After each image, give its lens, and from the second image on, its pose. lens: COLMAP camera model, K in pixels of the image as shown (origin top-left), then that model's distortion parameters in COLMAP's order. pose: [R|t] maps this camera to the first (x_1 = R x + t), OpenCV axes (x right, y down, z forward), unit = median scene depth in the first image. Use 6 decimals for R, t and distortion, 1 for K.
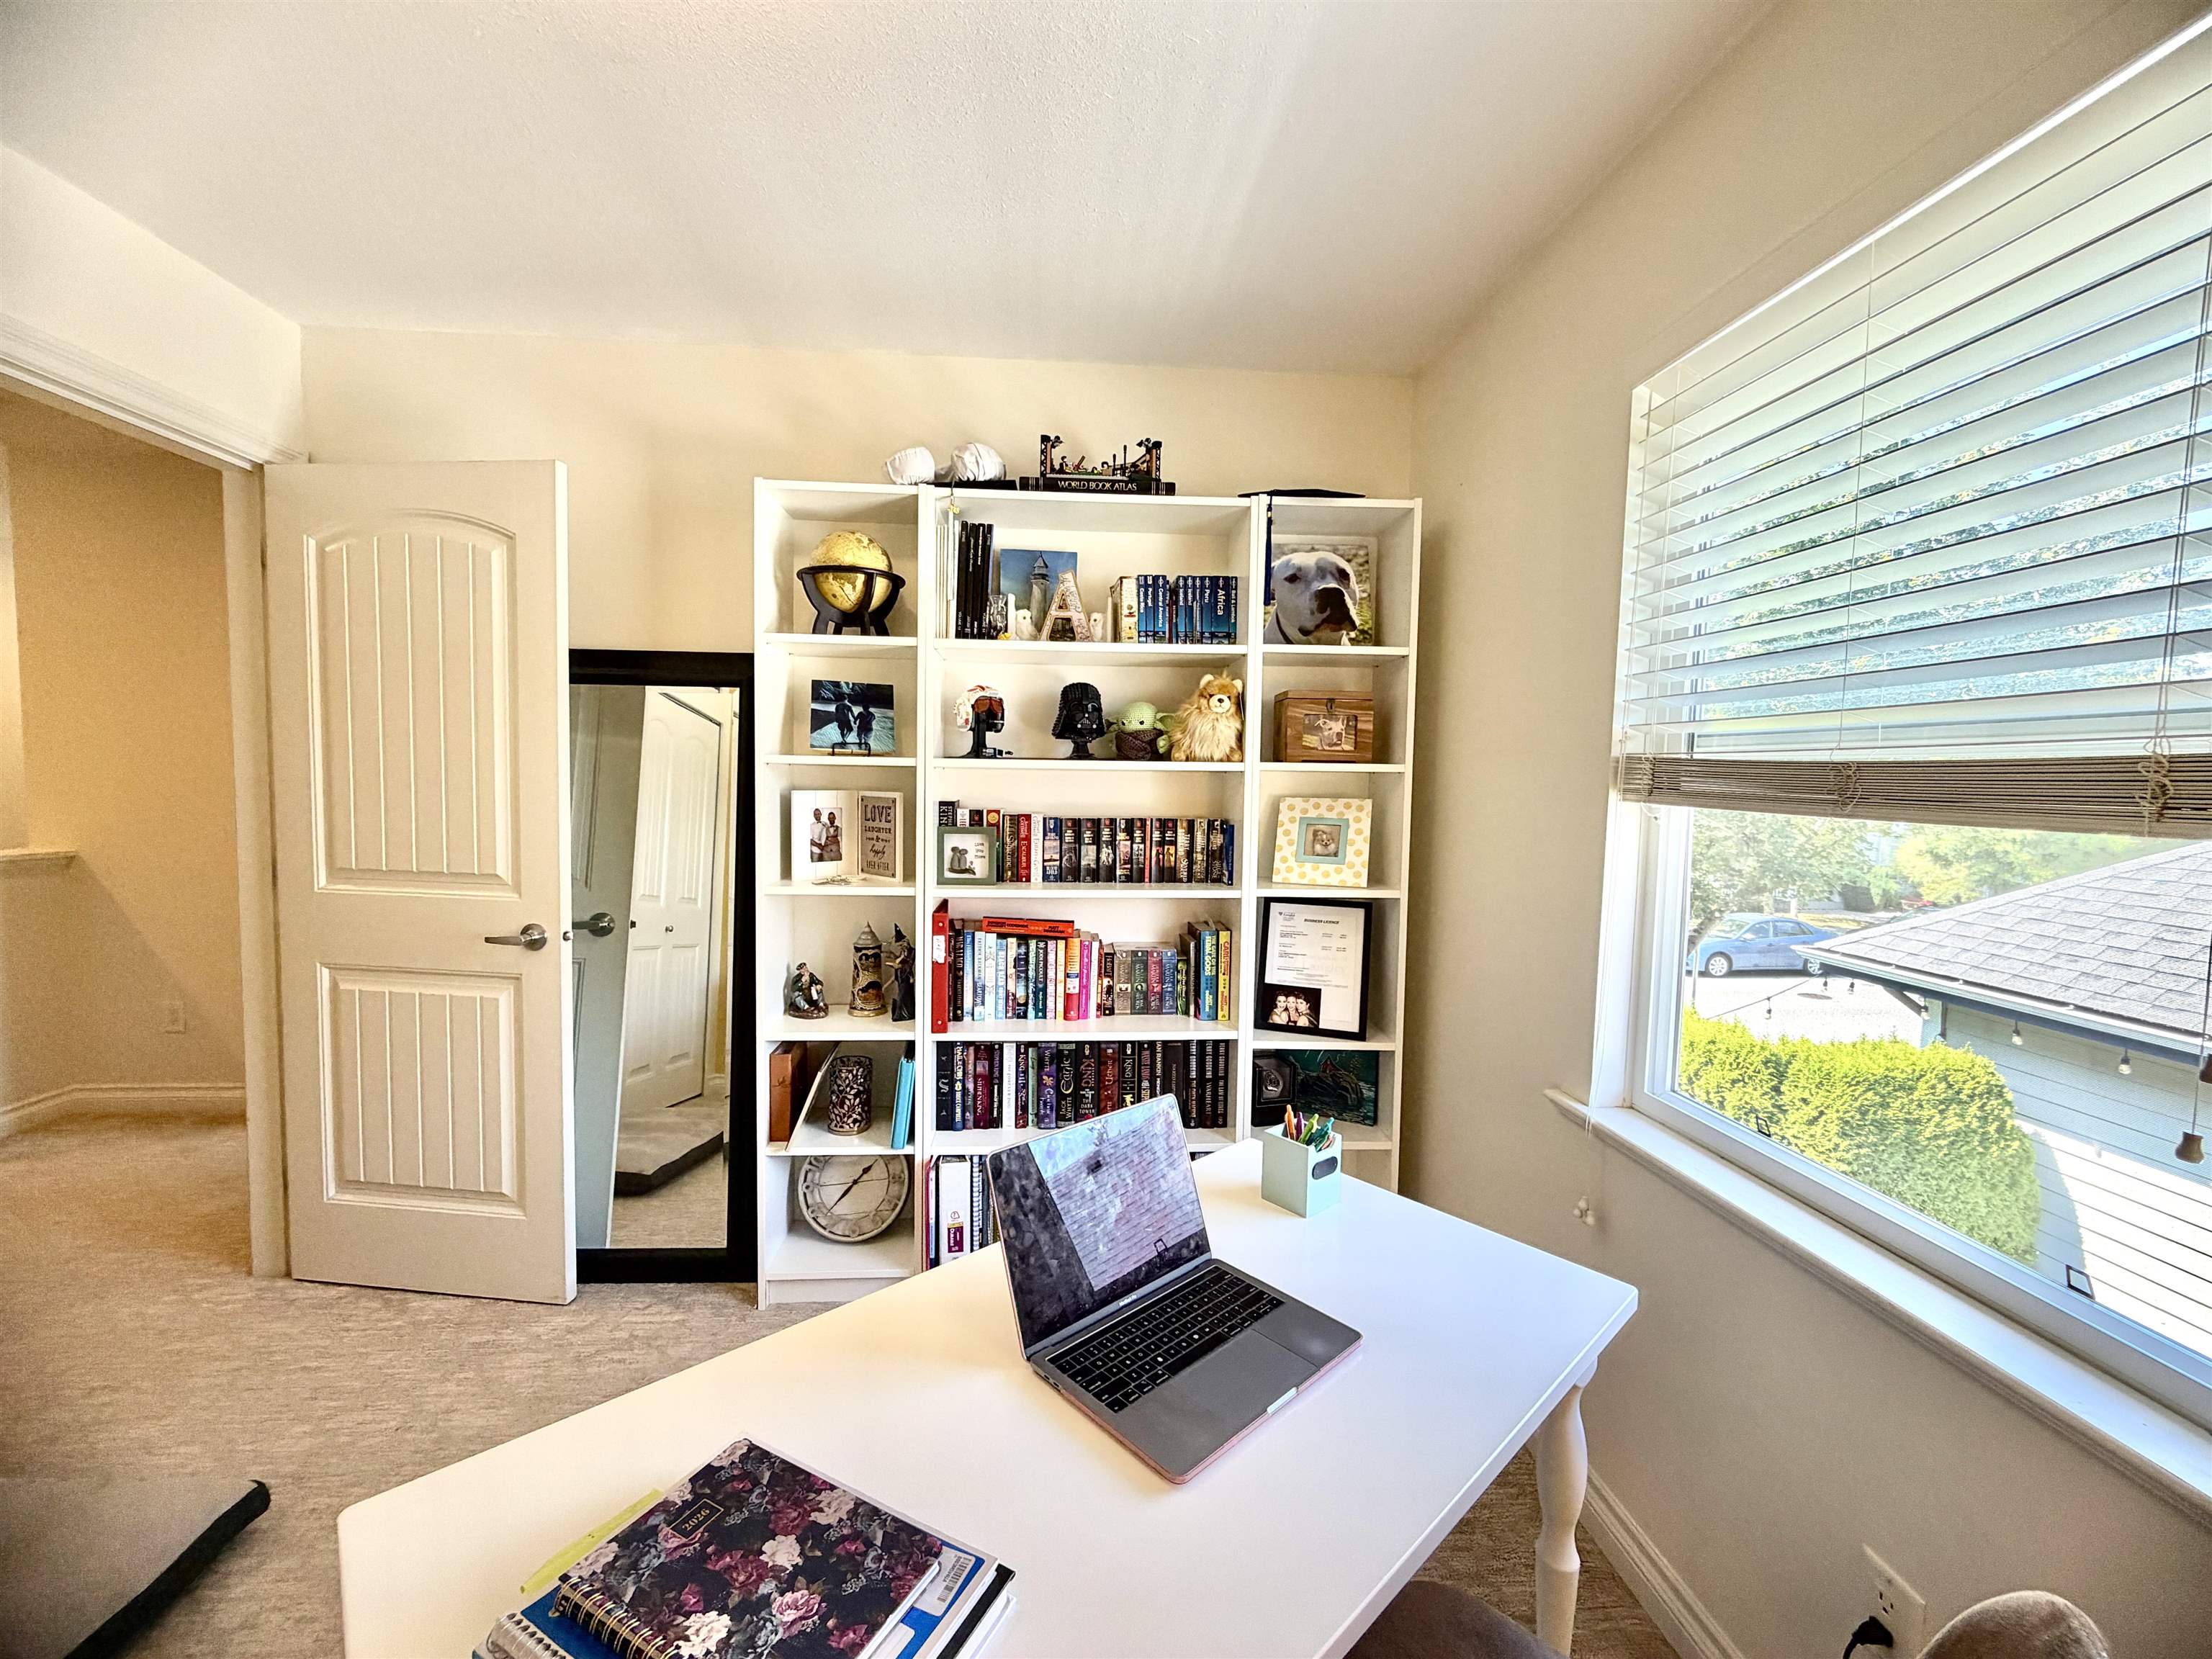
lens RADIAL K [[883.6, 0, 1098.9], [0, 883.6, 828.3], [0, 0, 1]] dist [0.000748, 0.000034]
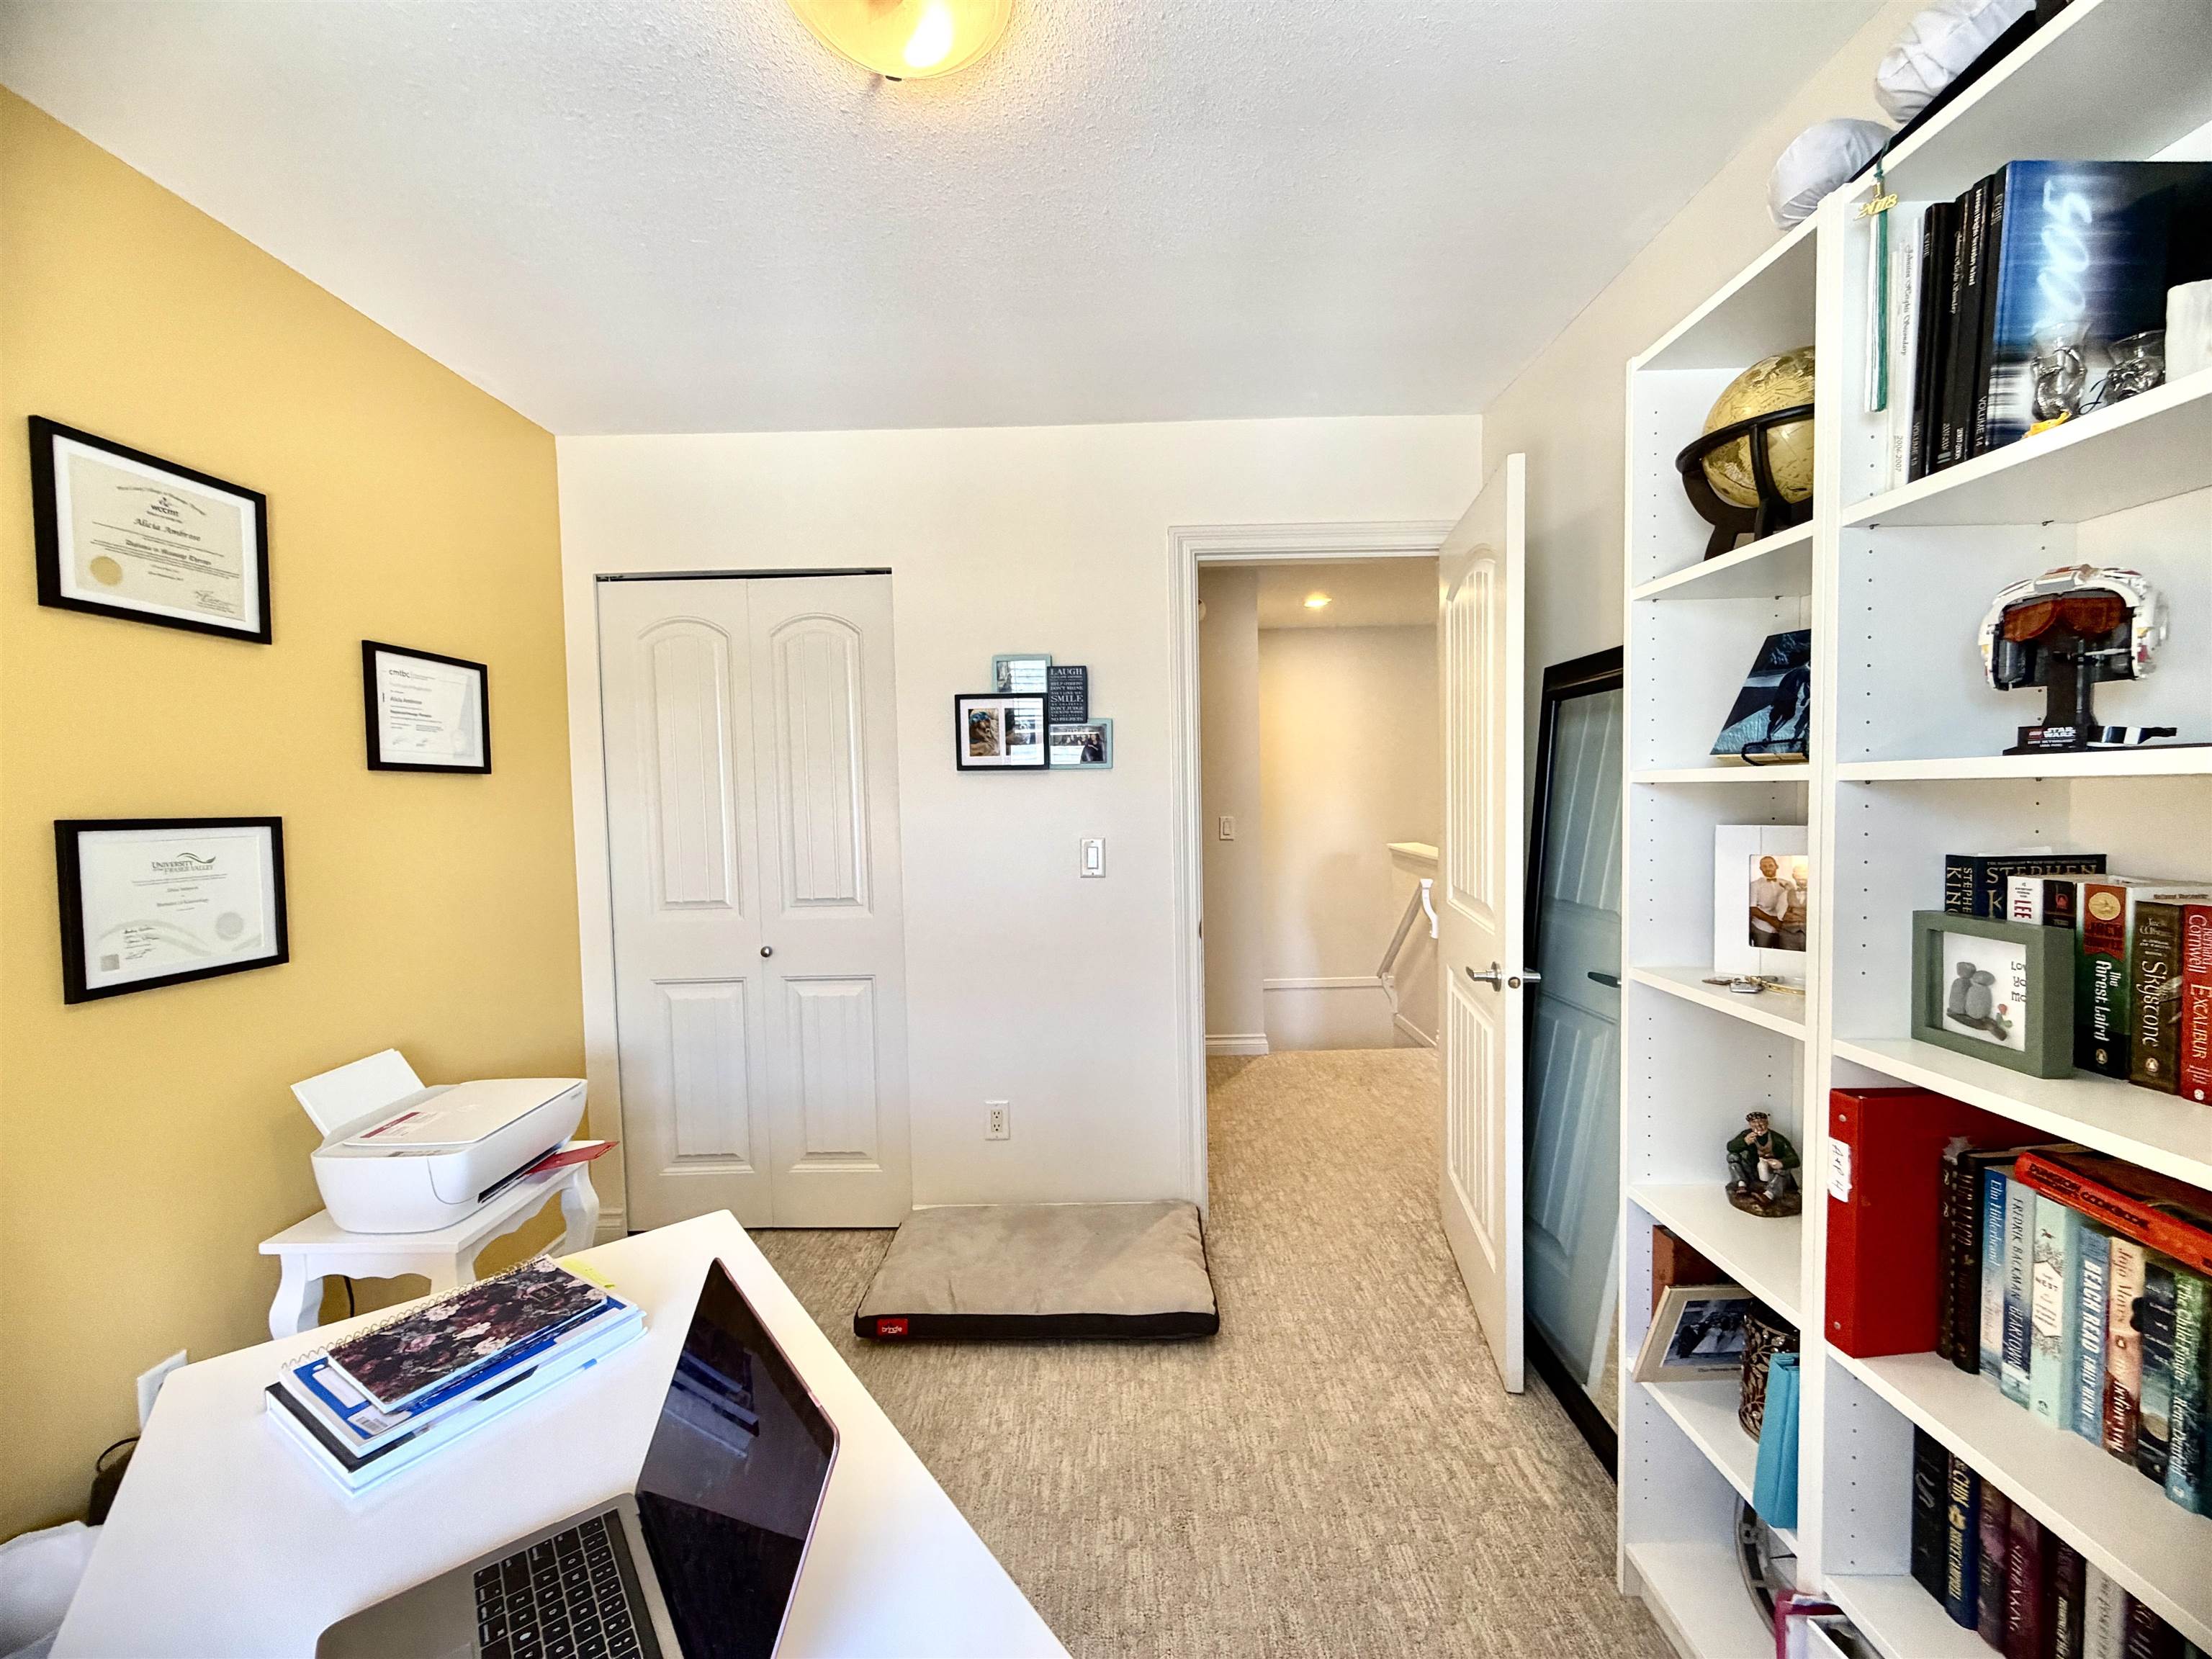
lens RADIAL K [[883.6, 0, 1098.9], [0, 883.6, 828.3], [0, 0, 1]] dist [0.000748, 0.000034]
pose [[-0.080263, 0.028187, -0.996375, 0.313034], [-0.040032, 0.998702, 0.031478, -0.043341], [0.995970, 0.042413, -0.079030, 0.637957]]
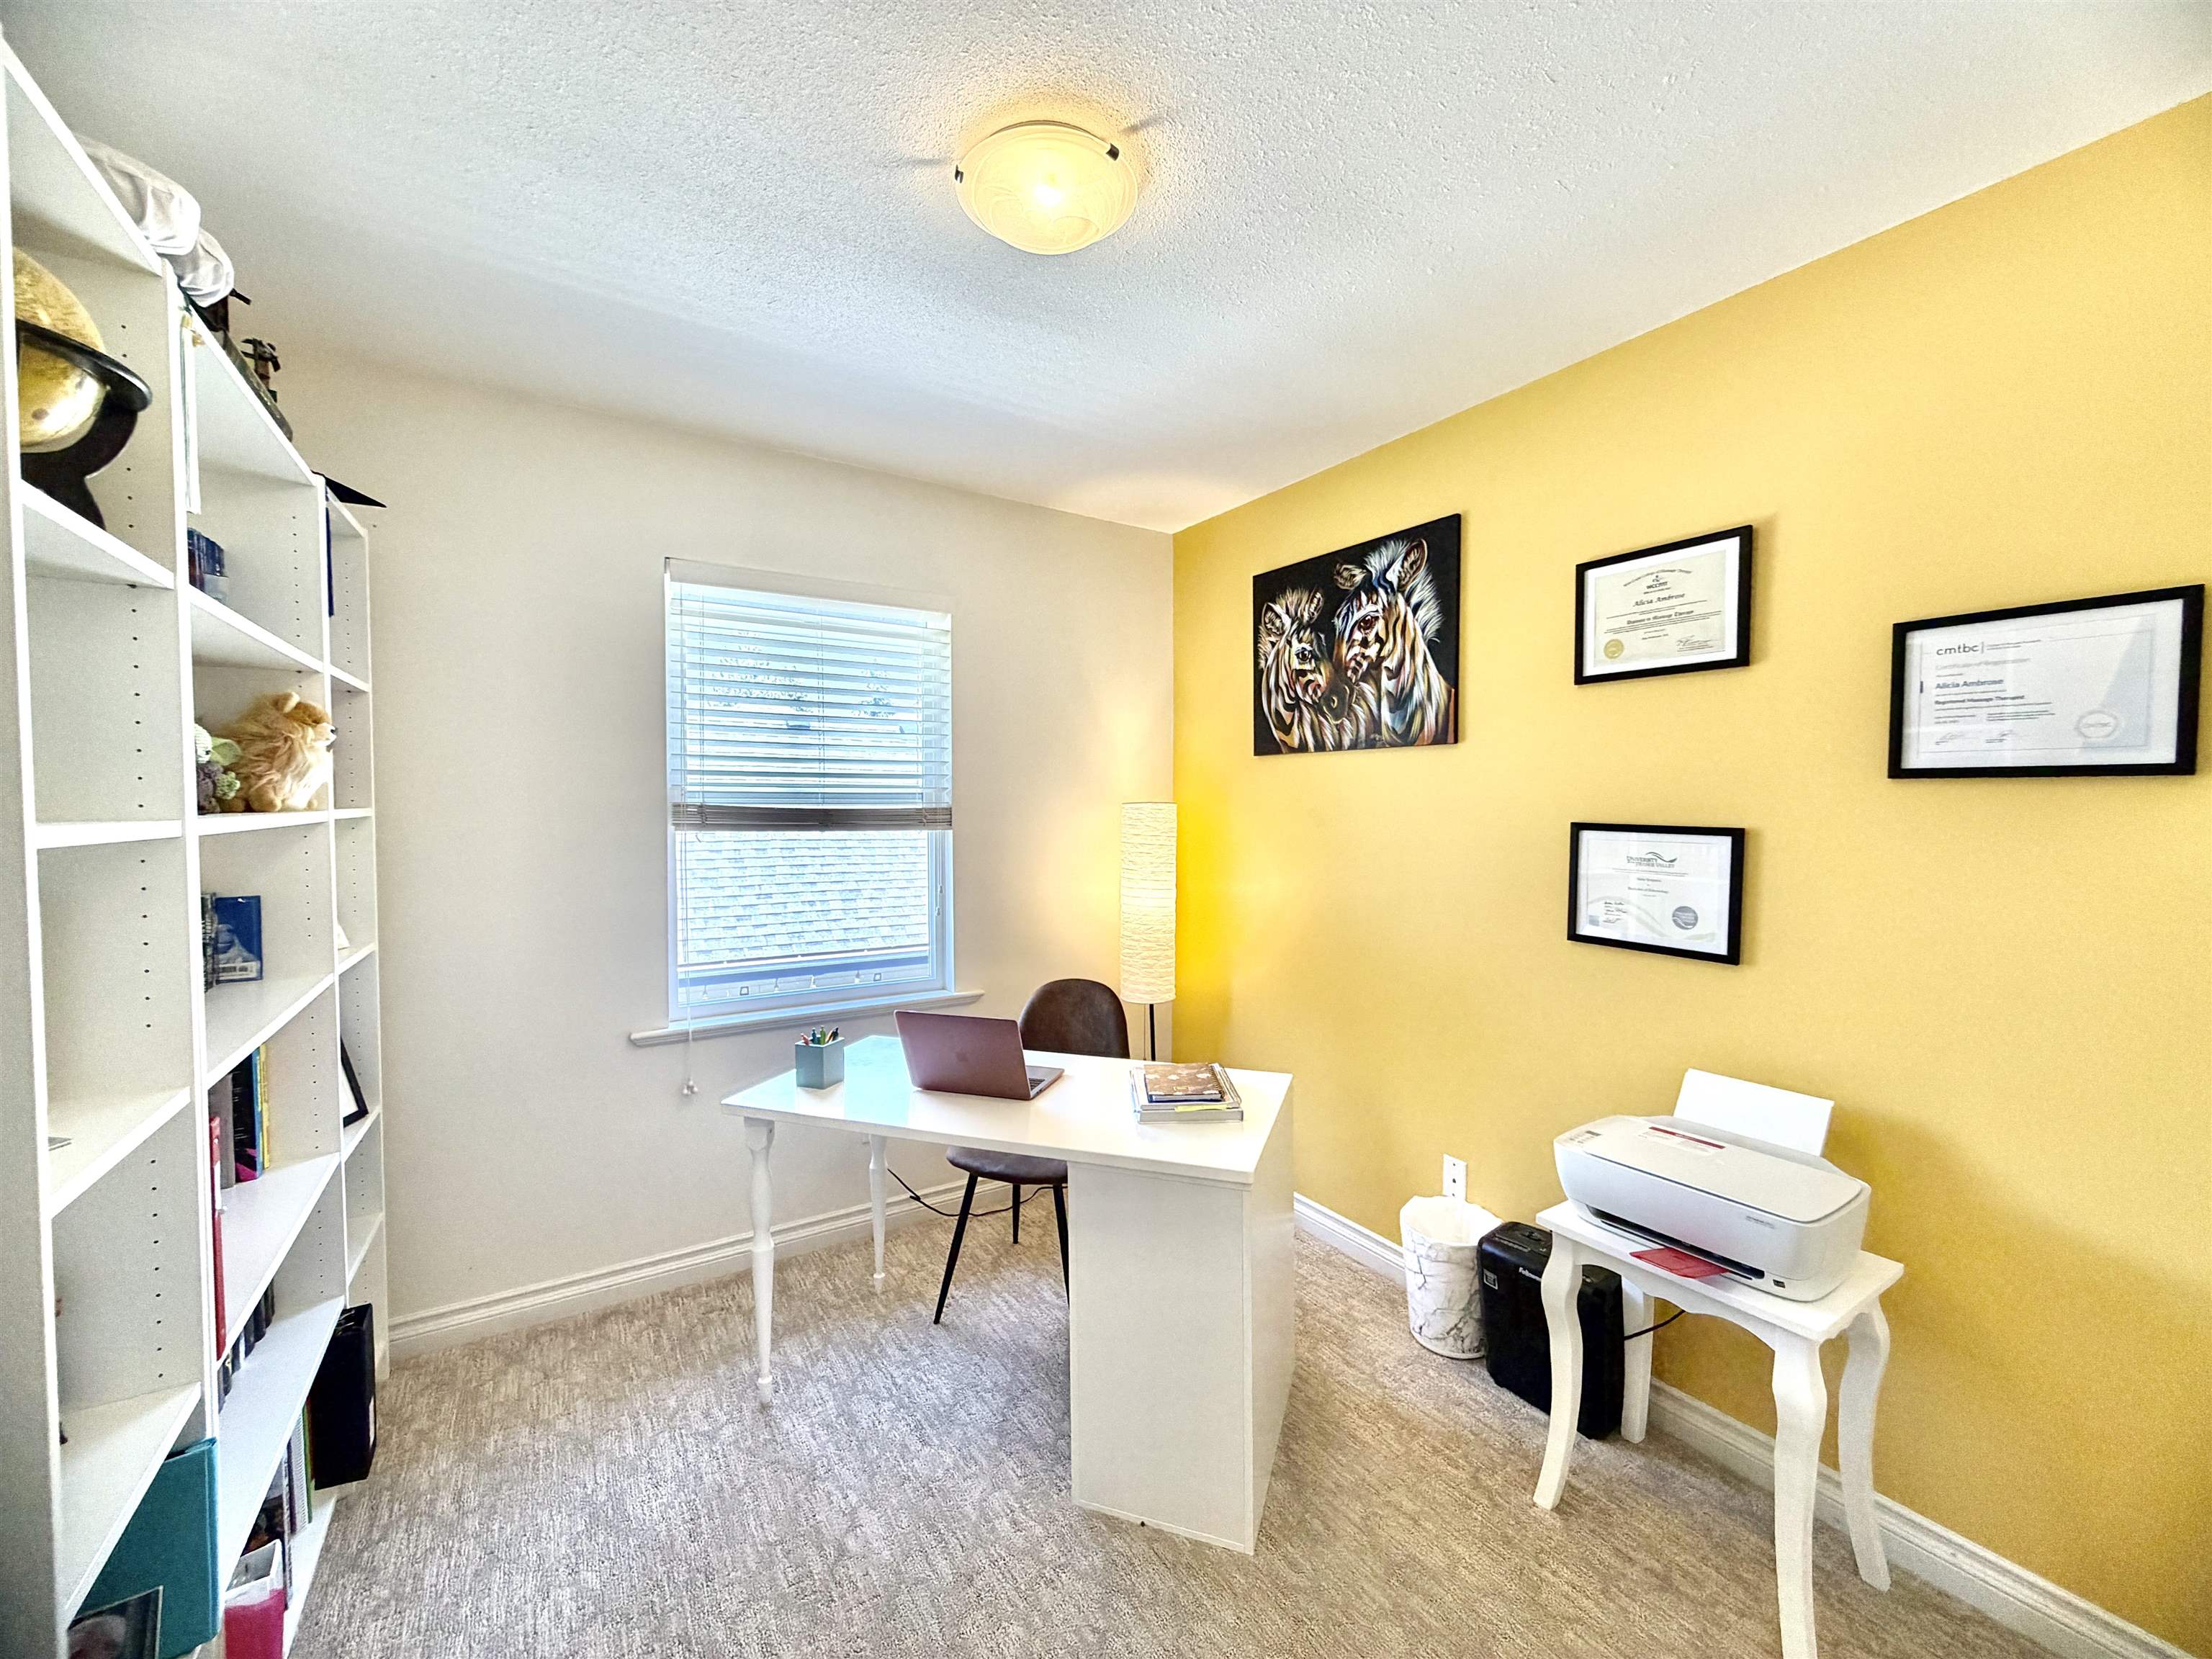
lens RADIAL K [[883.6, 0, 1098.9], [0, 883.6, 828.3], [0, 0, 1]] dist [0.000748, 0.000034]
pose [[-0.478524, -0.041501, 0.877093, -0.861184], [0.041820, 0.996672, 0.069975, -0.083362], [-0.877078, 0.070165, -0.475196, 0.778815]]
